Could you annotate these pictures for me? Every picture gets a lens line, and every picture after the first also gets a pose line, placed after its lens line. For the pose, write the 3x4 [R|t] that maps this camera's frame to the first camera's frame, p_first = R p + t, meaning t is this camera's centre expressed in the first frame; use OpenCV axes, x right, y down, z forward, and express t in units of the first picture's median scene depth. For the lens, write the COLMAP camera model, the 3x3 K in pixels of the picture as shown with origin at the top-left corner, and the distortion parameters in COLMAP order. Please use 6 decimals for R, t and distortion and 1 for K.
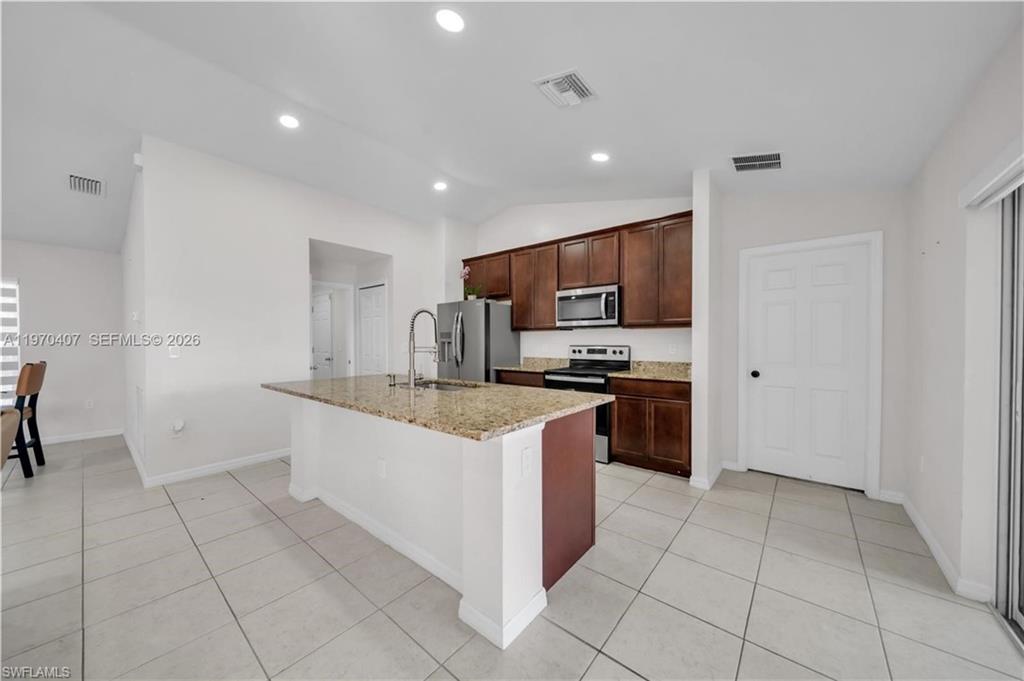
lens RADIAL K [[351.7, 0, 514.8], [0, 351.7, 344.0], [0, 0, 1]] dist [-0.000775, -0.001190]
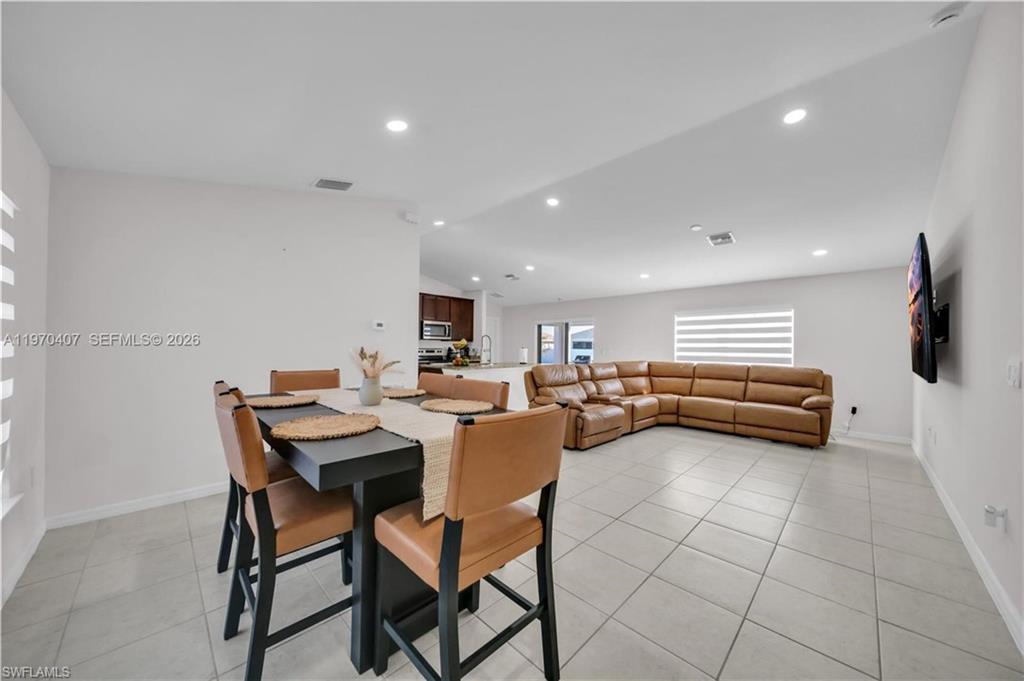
lens RADIAL K [[351.7, 0, 510.9], [0, 351.7, 342.7], [0, 0, 1]] dist [-0.000775, -0.001190]
pose [[0.091454, 0.012302, 0.995733, -1.824083], [-0.001754, 0.999924, -0.012193, -0.006100], [-0.995808, -0.000631, 0.091468, 0.366402]]
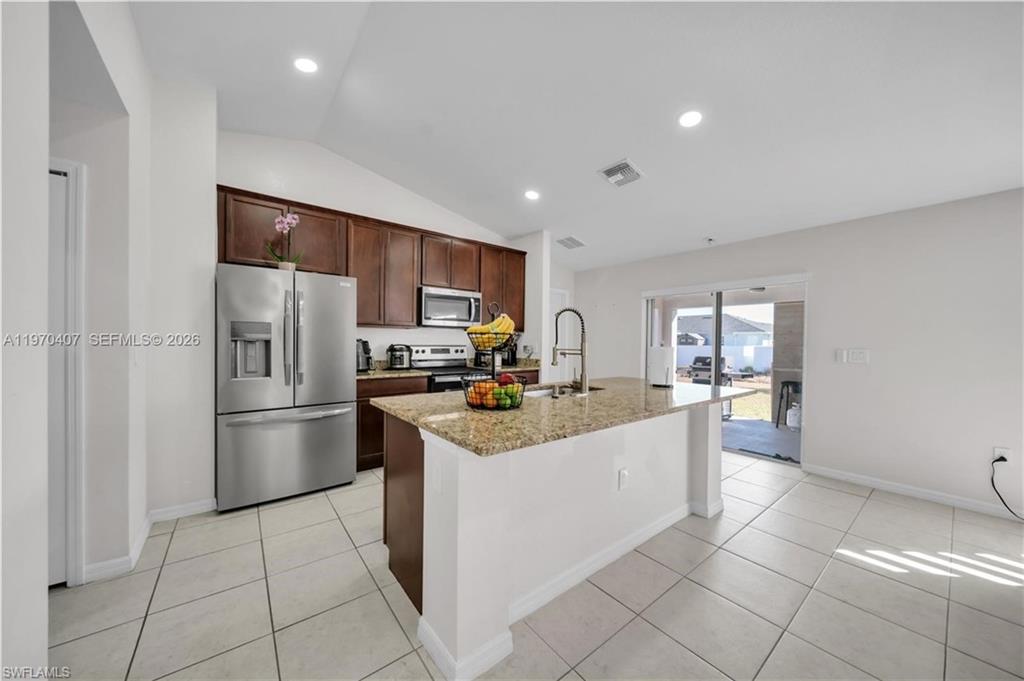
lens RADIAL K [[351.7, 0, 509.0], [0, 351.7, 342.9], [0, 0, 1]] dist [-0.000775, -0.001190]
pose [[0.220105, -0.000055, 0.975476, -0.756214], [-0.005053, 0.999987, 0.001196, -0.005007], [-0.975463, -0.005192, 0.220101, 0.606575]]
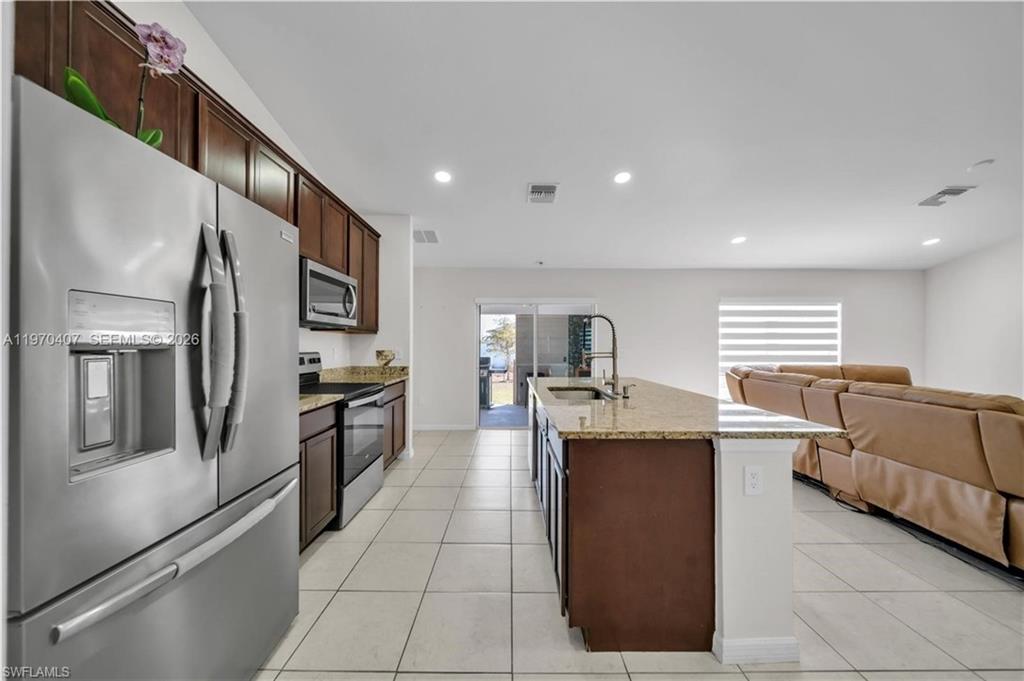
lens RADIAL K [[351.7, 0, 511.2], [0, 351.7, 346.5], [0, 0, 1]] dist [-0.000775, -0.001190]
pose [[-0.638373, -0.000814, 0.769726, -0.548068], [0.004378, 0.999979, 0.004689, -0.008910], [-0.769714, 0.006363, -0.638357, 1.157917]]
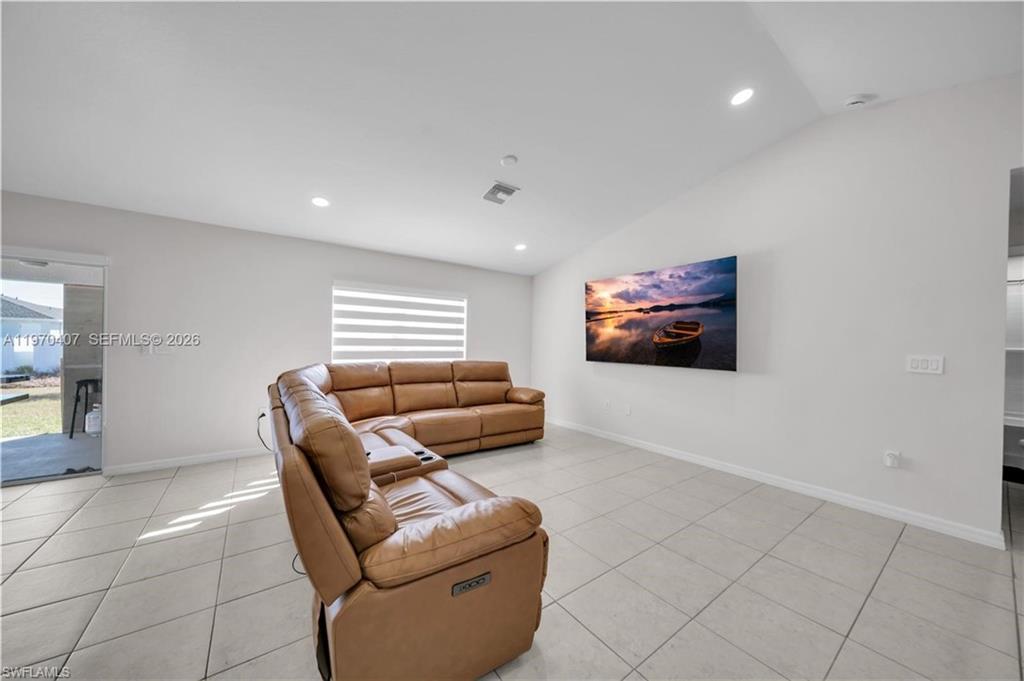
lens RADIAL K [[351.7, 0, 511.2], [0, 351.7, 347.4], [0, 0, 1]] dist [-0.000775, -0.001190]
pose [[-0.969395, -0.017090, 0.244909, -0.815928], [-0.012956, 0.999745, 0.018482, -0.005106], [-0.245163, 0.014744, -0.969370, 0.618604]]
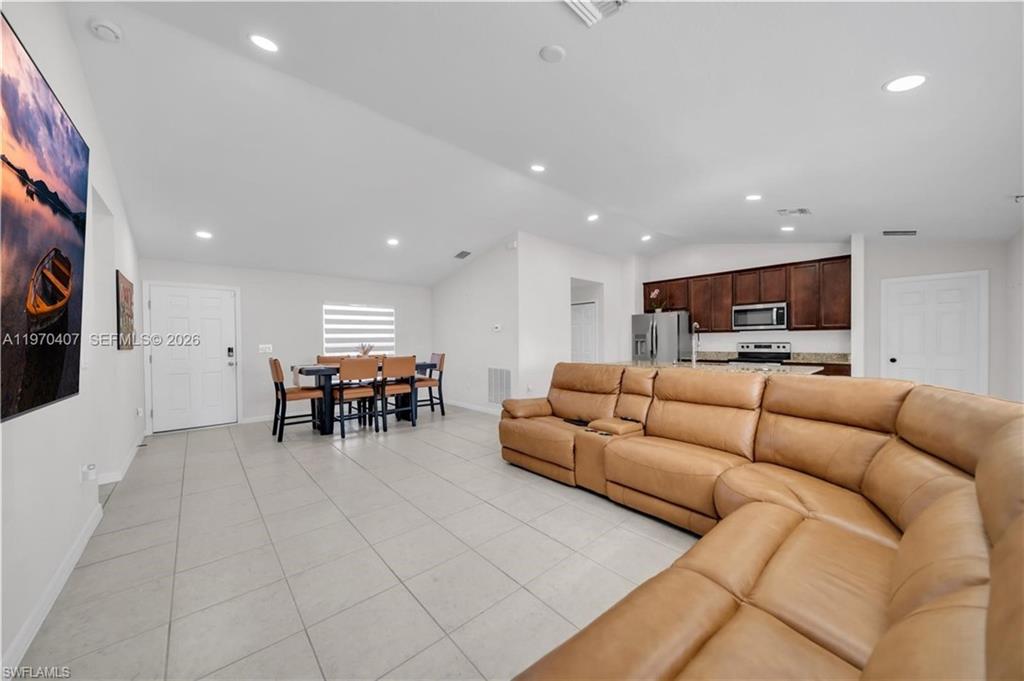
lens RADIAL K [[351.7, 0, 514.1], [0, 351.7, 345.2], [0, 0, 1]] dist [-0.000775, -0.001190]
pose [[0.988927, -0.005827, -0.148285, -0.601004], [0.006353, 0.999975, 0.003073, 0.004335], [0.148264, -0.003981, 0.988940, -0.630365]]
